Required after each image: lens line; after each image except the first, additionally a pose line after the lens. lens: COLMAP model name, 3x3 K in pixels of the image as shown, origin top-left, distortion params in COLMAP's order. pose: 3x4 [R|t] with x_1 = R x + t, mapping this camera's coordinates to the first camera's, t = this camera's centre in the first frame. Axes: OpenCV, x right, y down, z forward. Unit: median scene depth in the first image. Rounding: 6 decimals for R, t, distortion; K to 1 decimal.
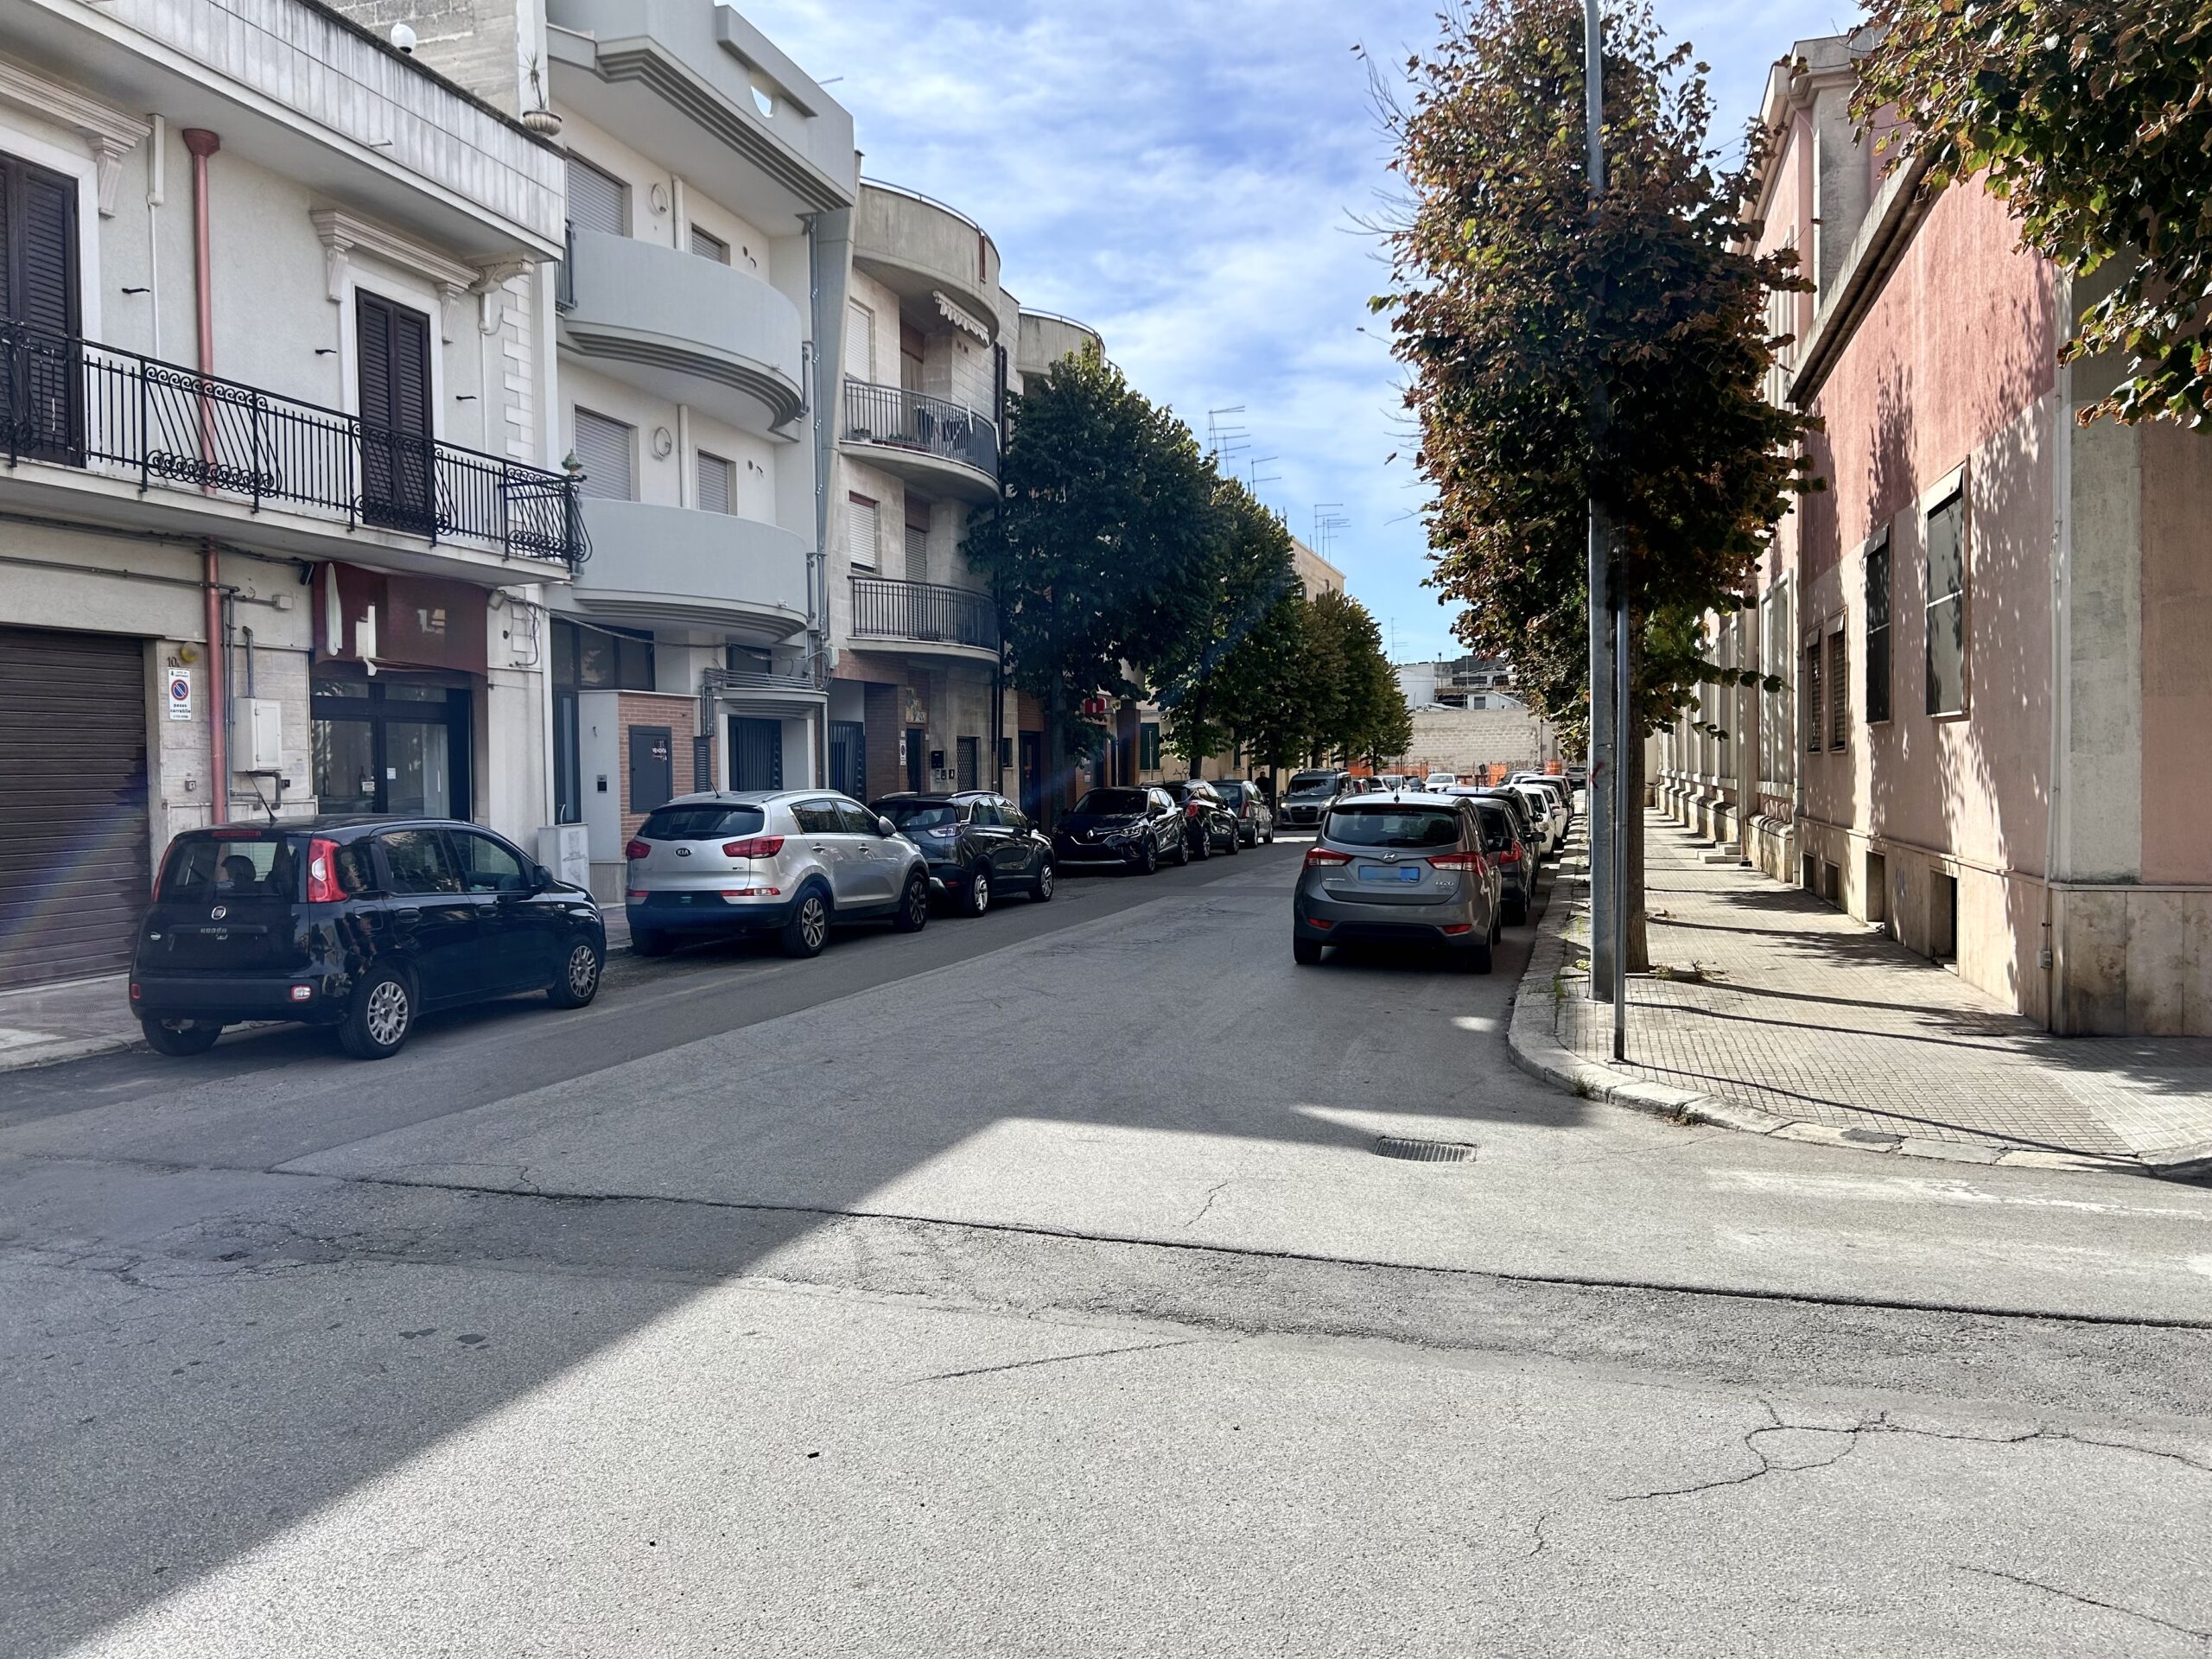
lens RADIAL K [[1701.0, 0, 1071.2], [0, 1701.0, 828.0], [0, 0, 1]] dist [0.006801, 0.123107]
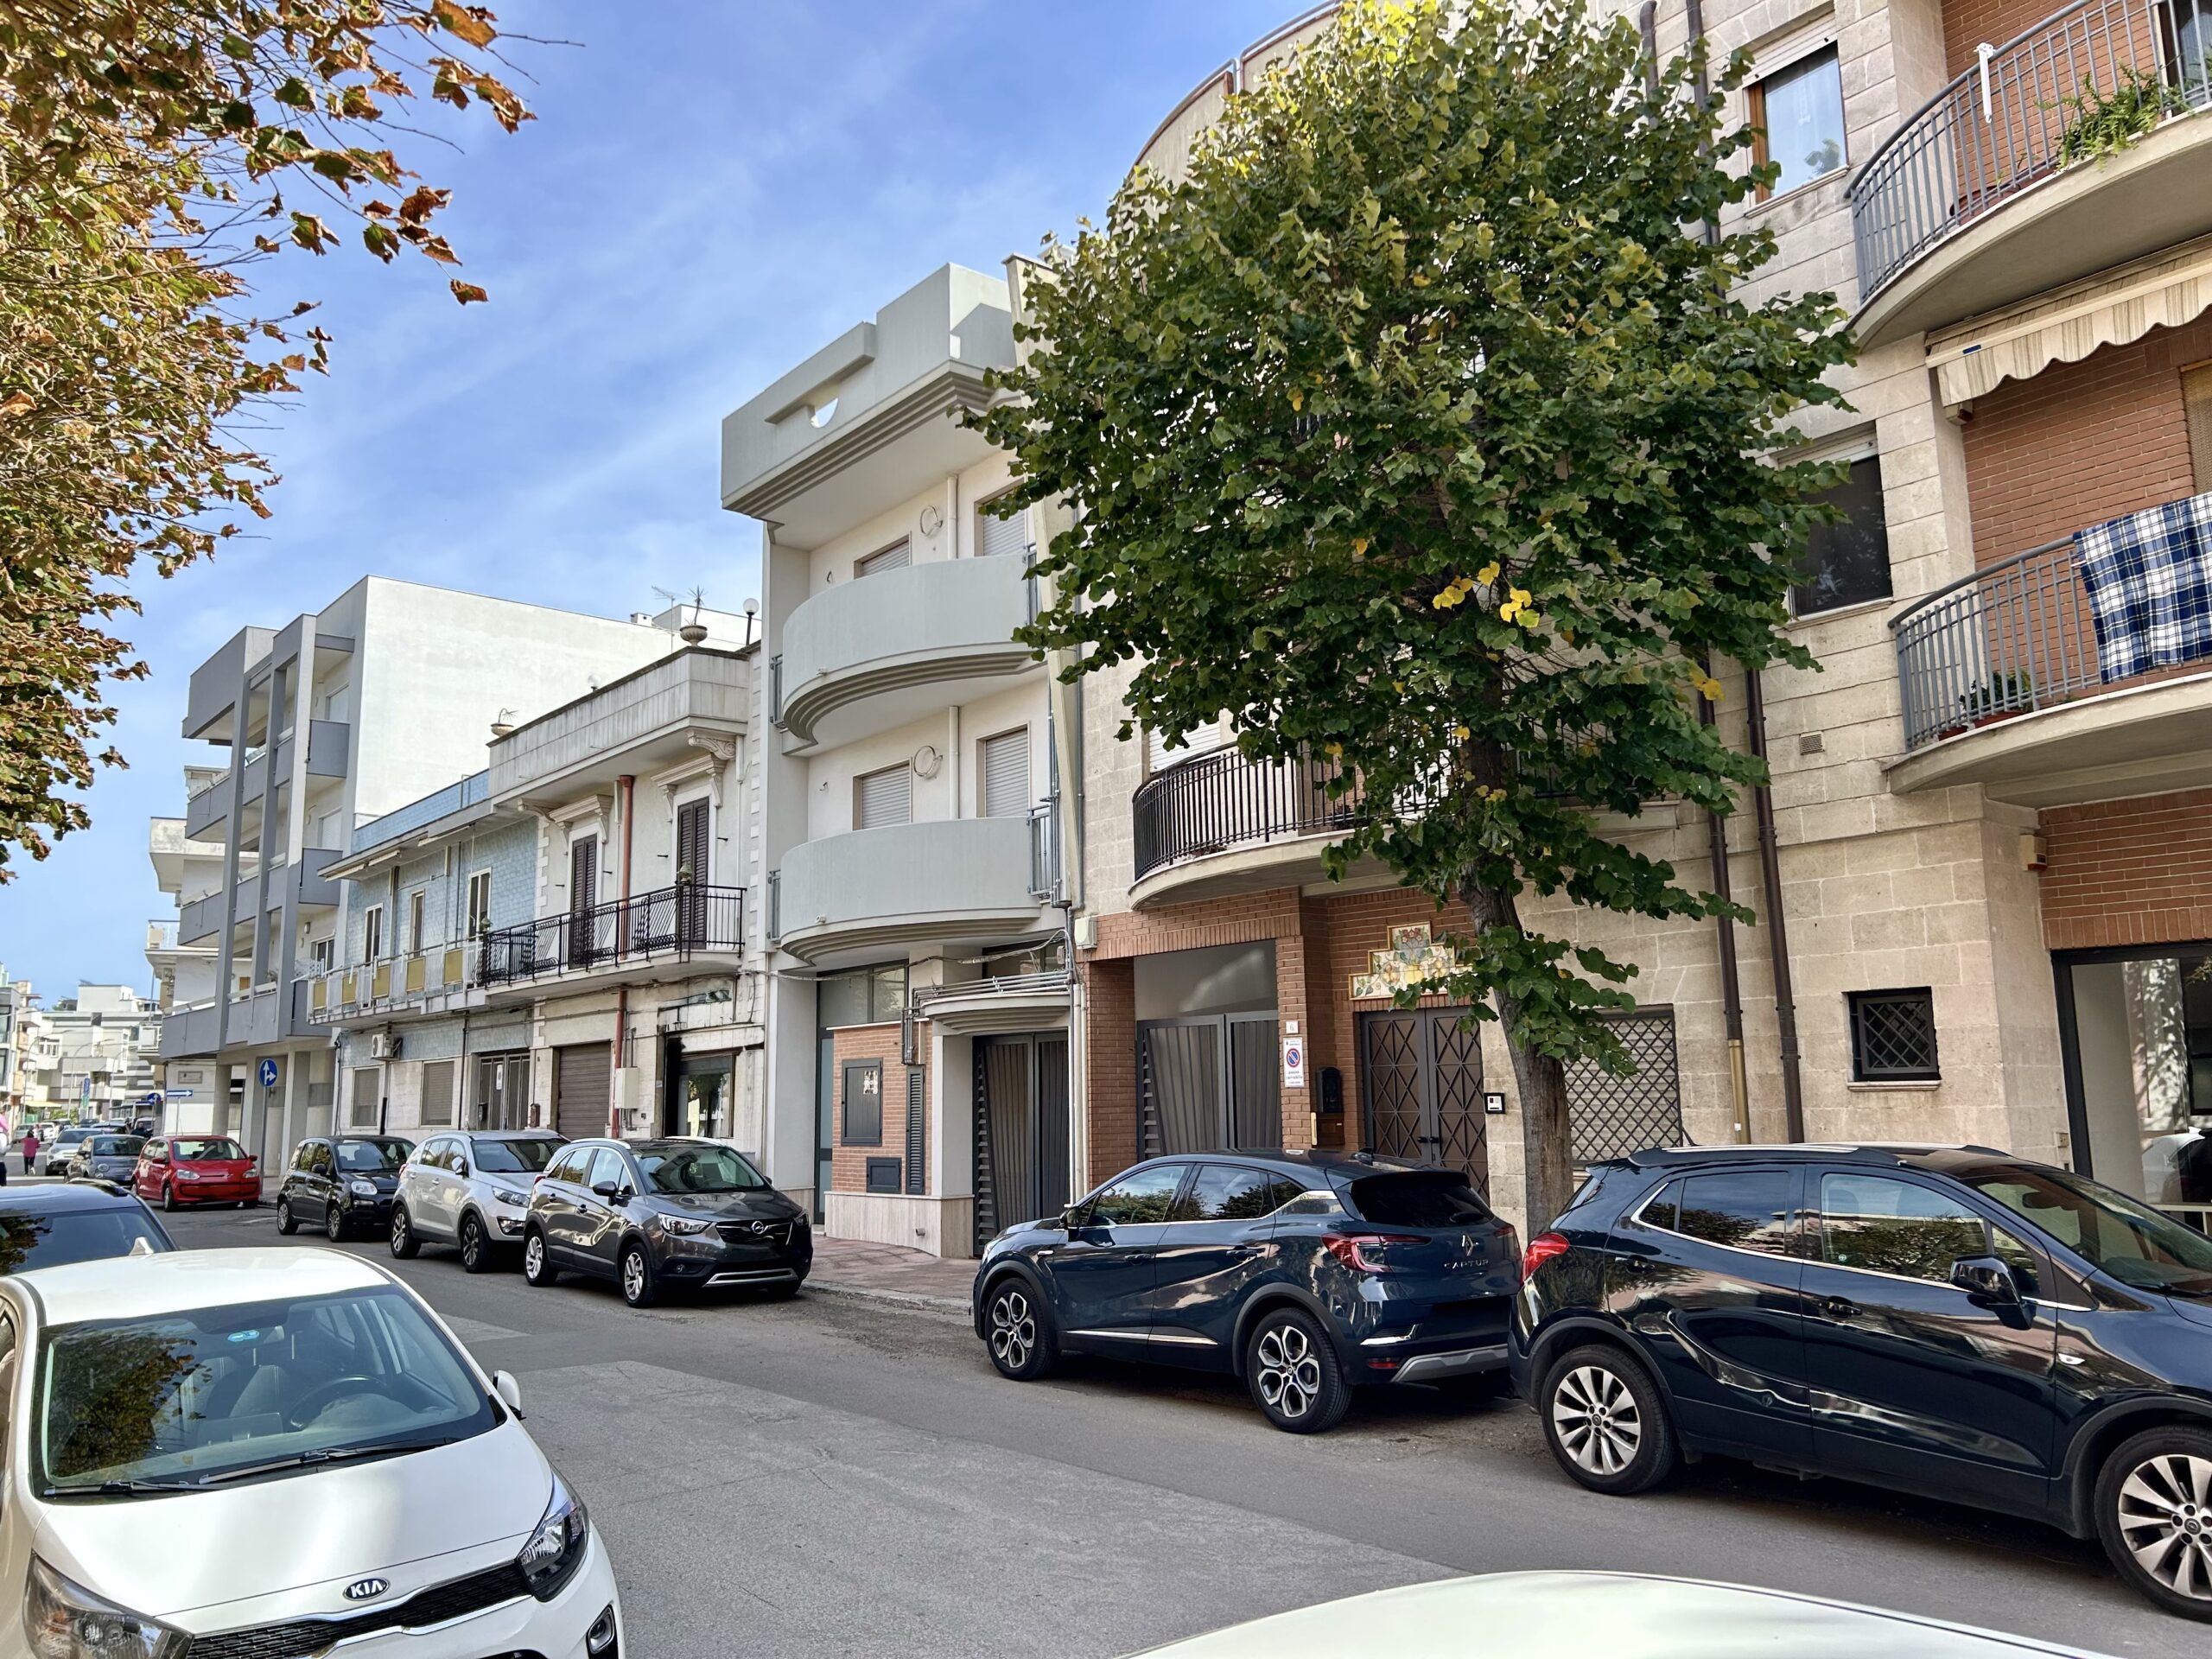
lens RADIAL K [[1763.3, 0, 1106.0], [0, 1763.3, 829.5], [0, 0, 1]] dist [0.327576, -0.000628]
pose [[-0.576205, -0.113103, -0.809442, 0.473766], [-0.011965, 0.991440, -0.130016, -0.051184], [0.817218, -0.065231, -0.572626, 1.512437]]
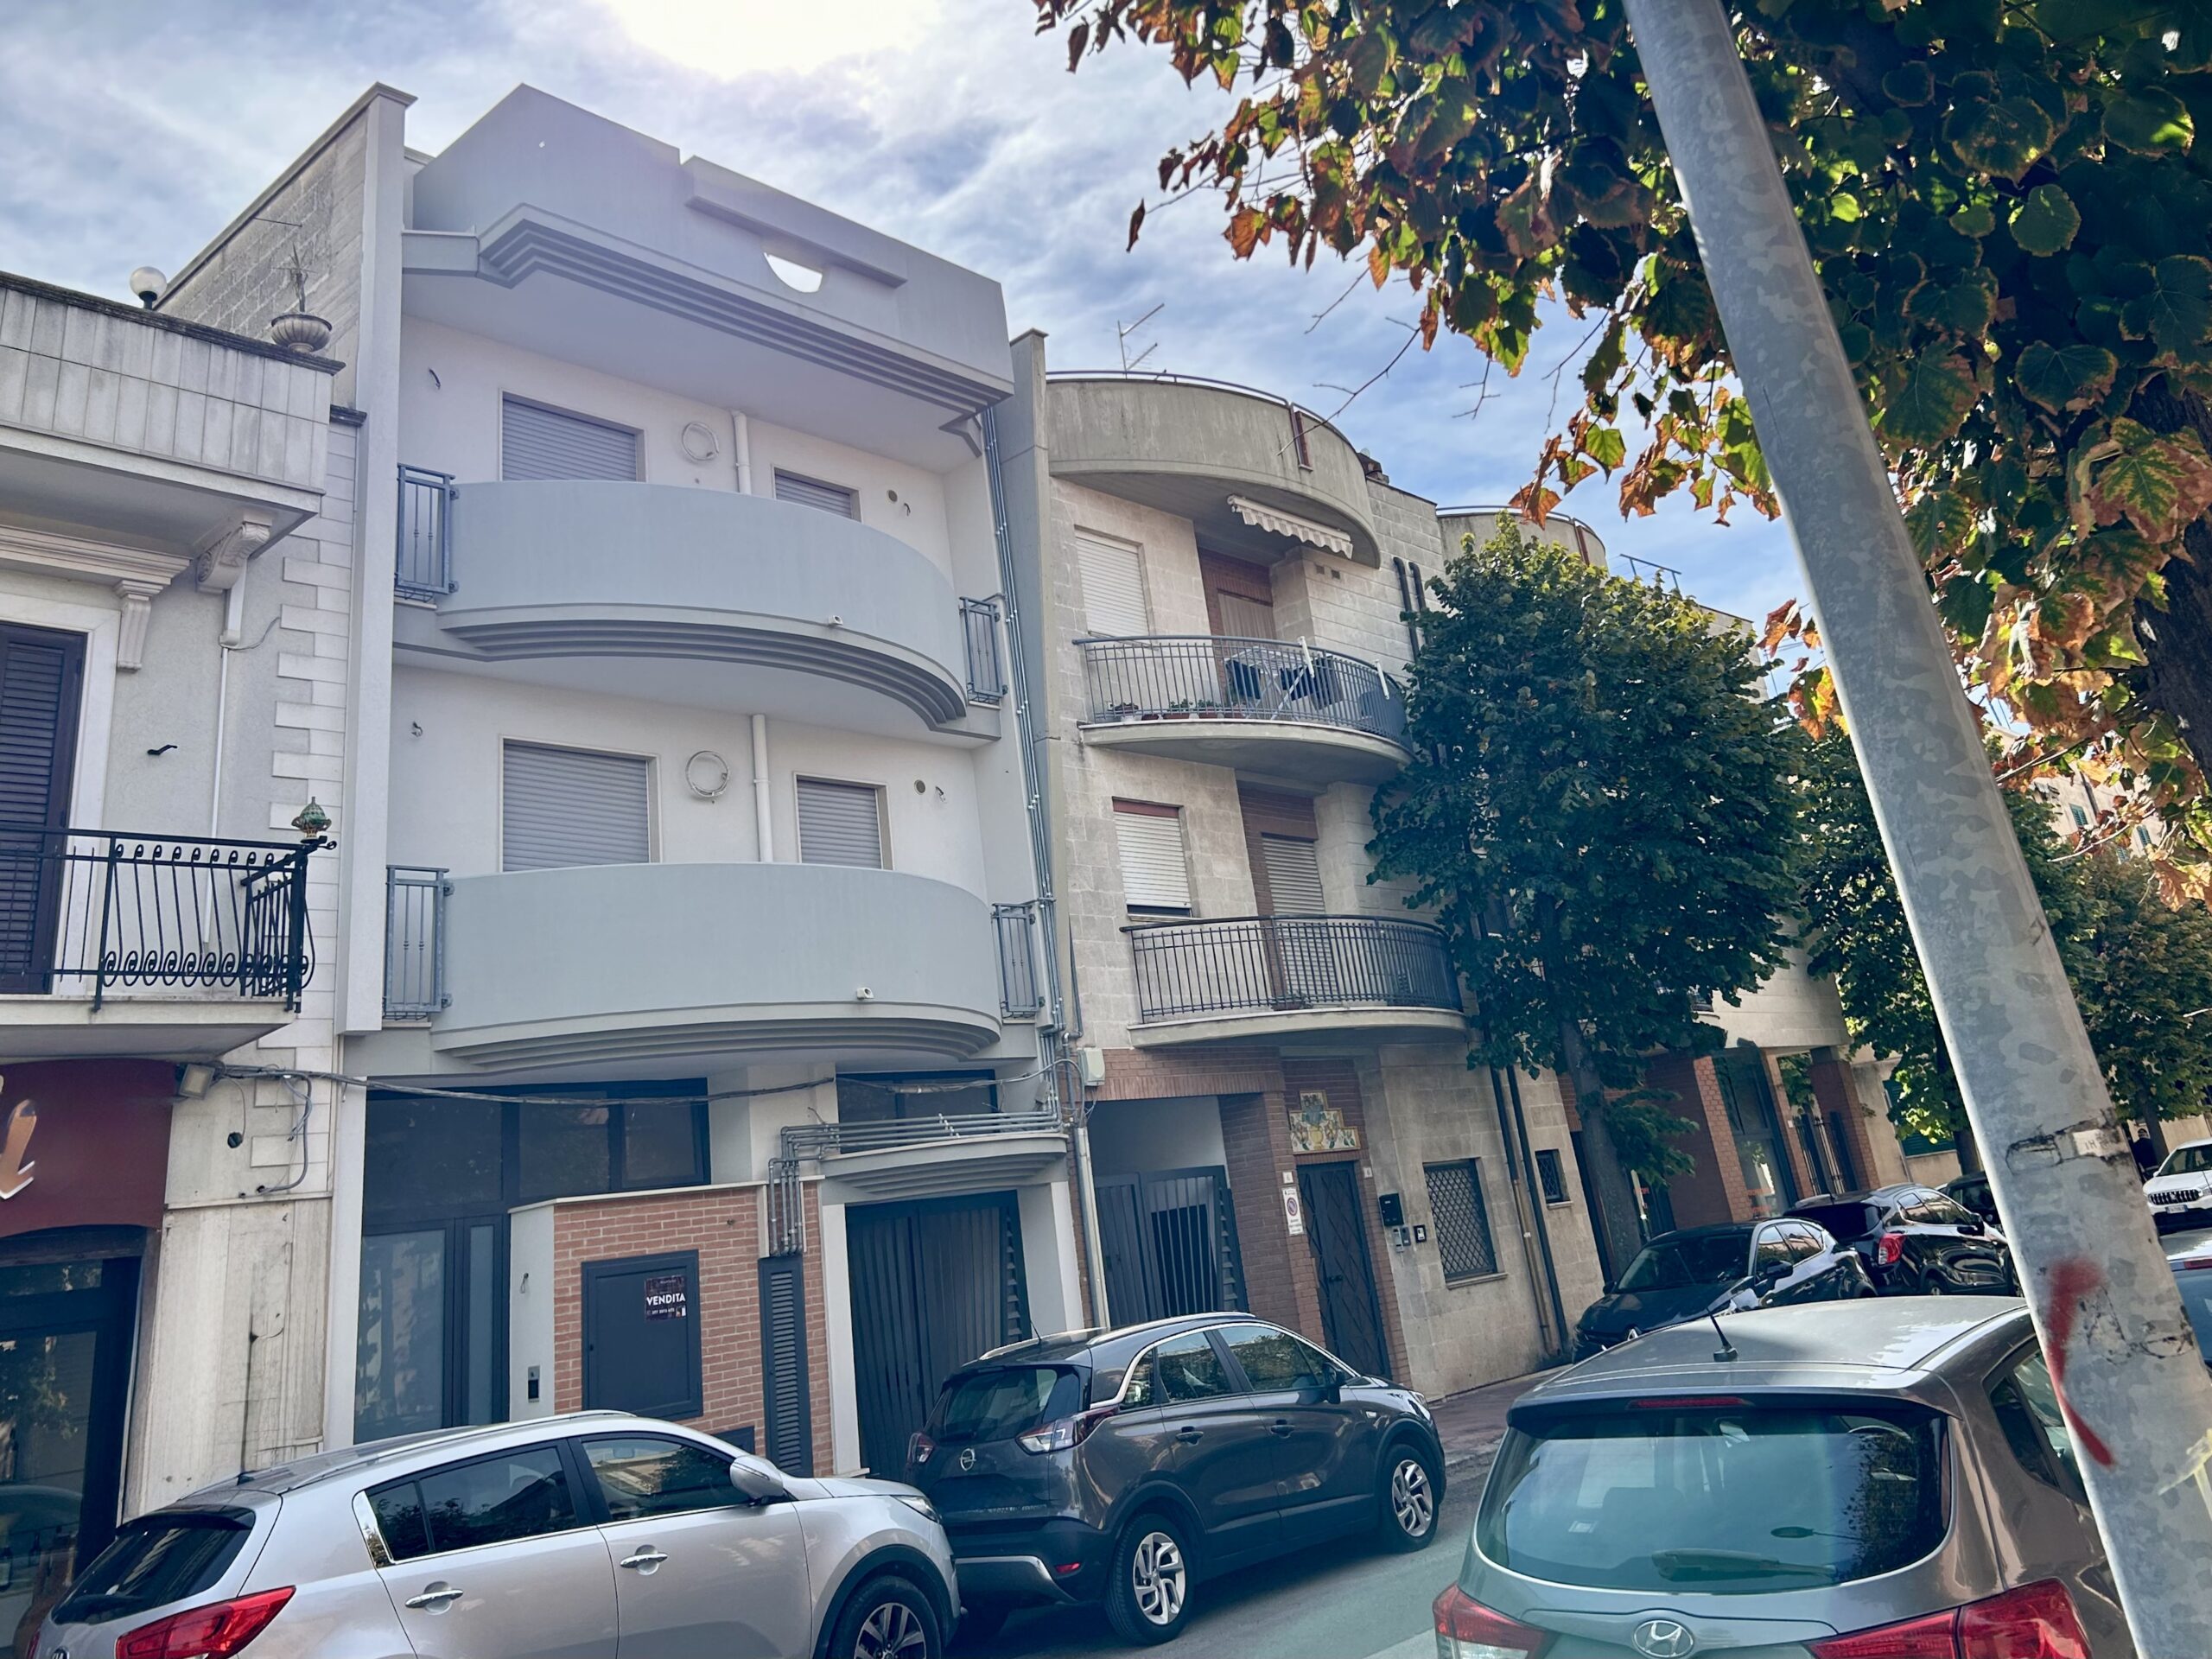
lens RADIAL K [[1732.2, 0, 1098.7], [0, 1732.2, 615.6], [0, 0, 1]] dist [0.071608, -0.074762]
pose [[0.885573, -0.271126, -0.377162, 0.138908], [0.120207, 0.918082, -0.377725, -0.014954], [0.448676, 0.289165, 0.845620, 0.451109]]
